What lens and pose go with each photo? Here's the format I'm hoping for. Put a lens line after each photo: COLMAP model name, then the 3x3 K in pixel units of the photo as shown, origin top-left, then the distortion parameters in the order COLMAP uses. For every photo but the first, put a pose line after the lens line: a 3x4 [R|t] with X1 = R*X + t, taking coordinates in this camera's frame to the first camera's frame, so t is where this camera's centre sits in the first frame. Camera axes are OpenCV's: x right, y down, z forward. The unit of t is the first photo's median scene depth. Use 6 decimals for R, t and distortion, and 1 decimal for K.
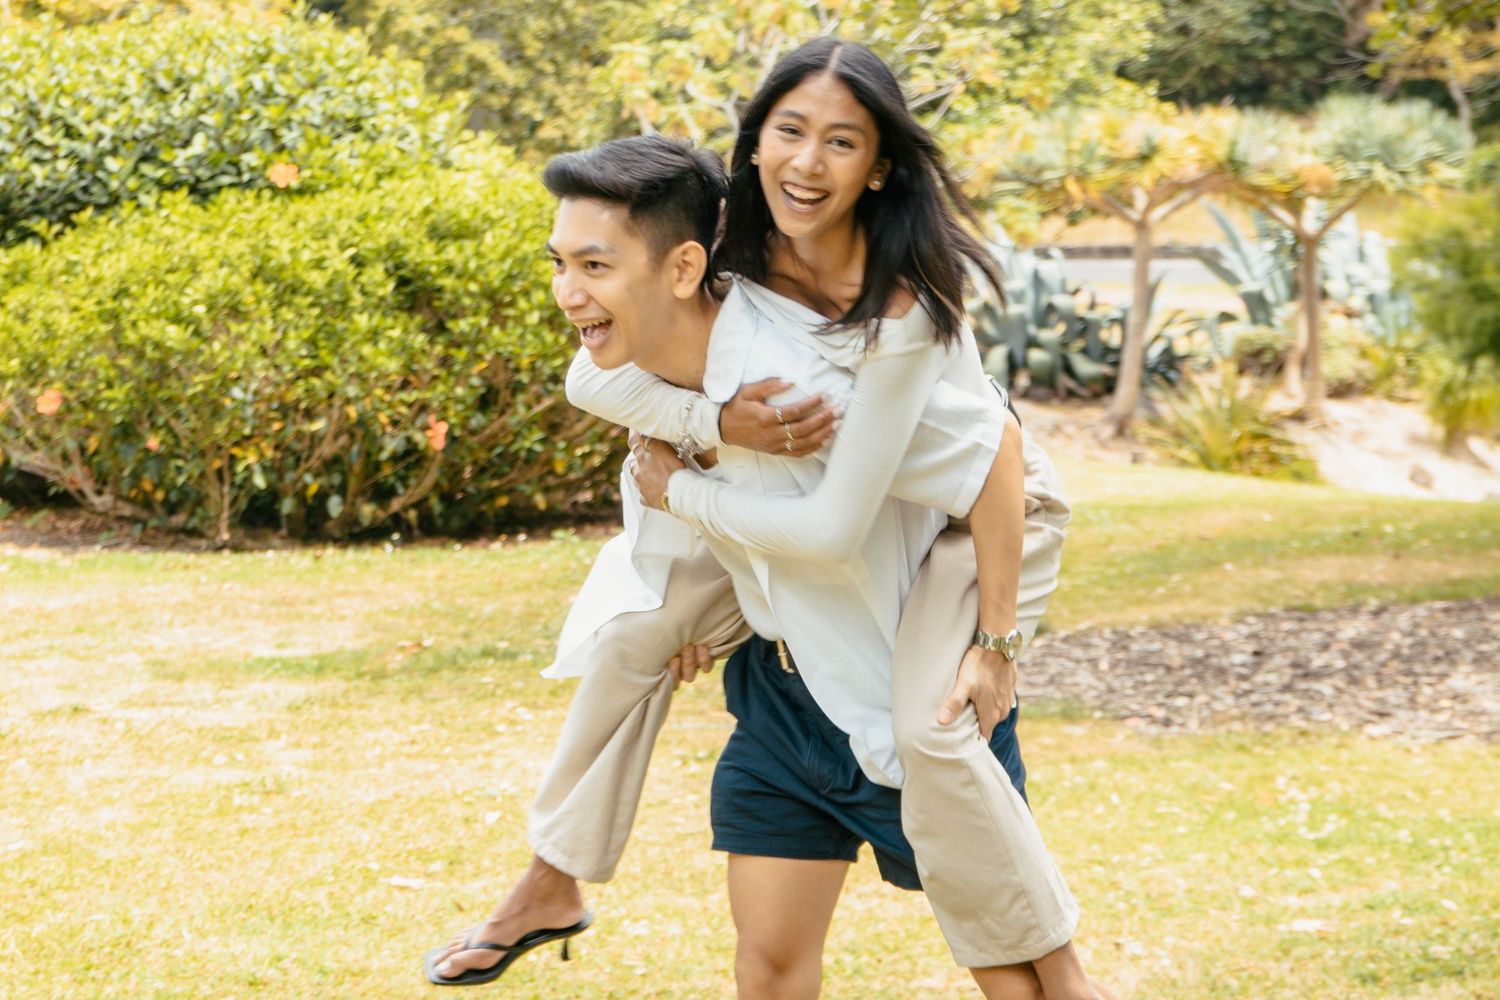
lens RADIAL K [[3808.2, 0, 750.4], [0, 3808.2, 500.3], [0, 0, 1]] dist [0.002545, 0.000000]
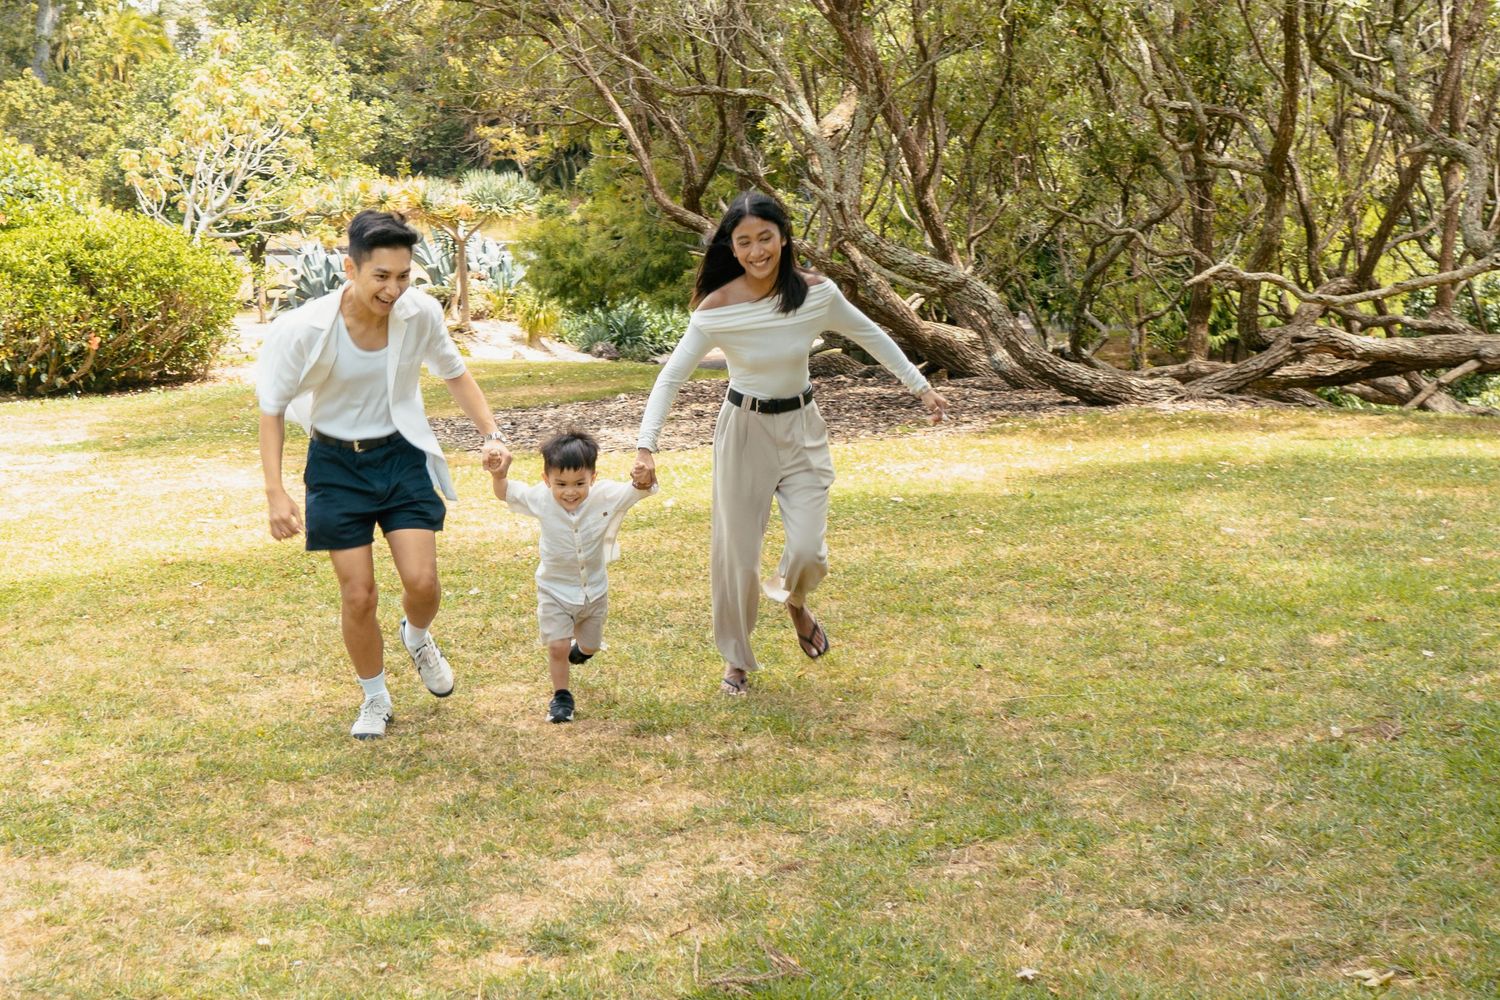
lens RADIAL K [[1892.6, 0, 749.2], [0, 1892.6, 499.7], [0, 0, 1]] dist [0.009164, 0.000000]
pose [[0.955220, -0.056646, 0.290423, -0.039991], [0.036986, 0.996664, 0.072747, 0.005479], [-0.293575, -0.058748, 0.954129, -0.094894]]
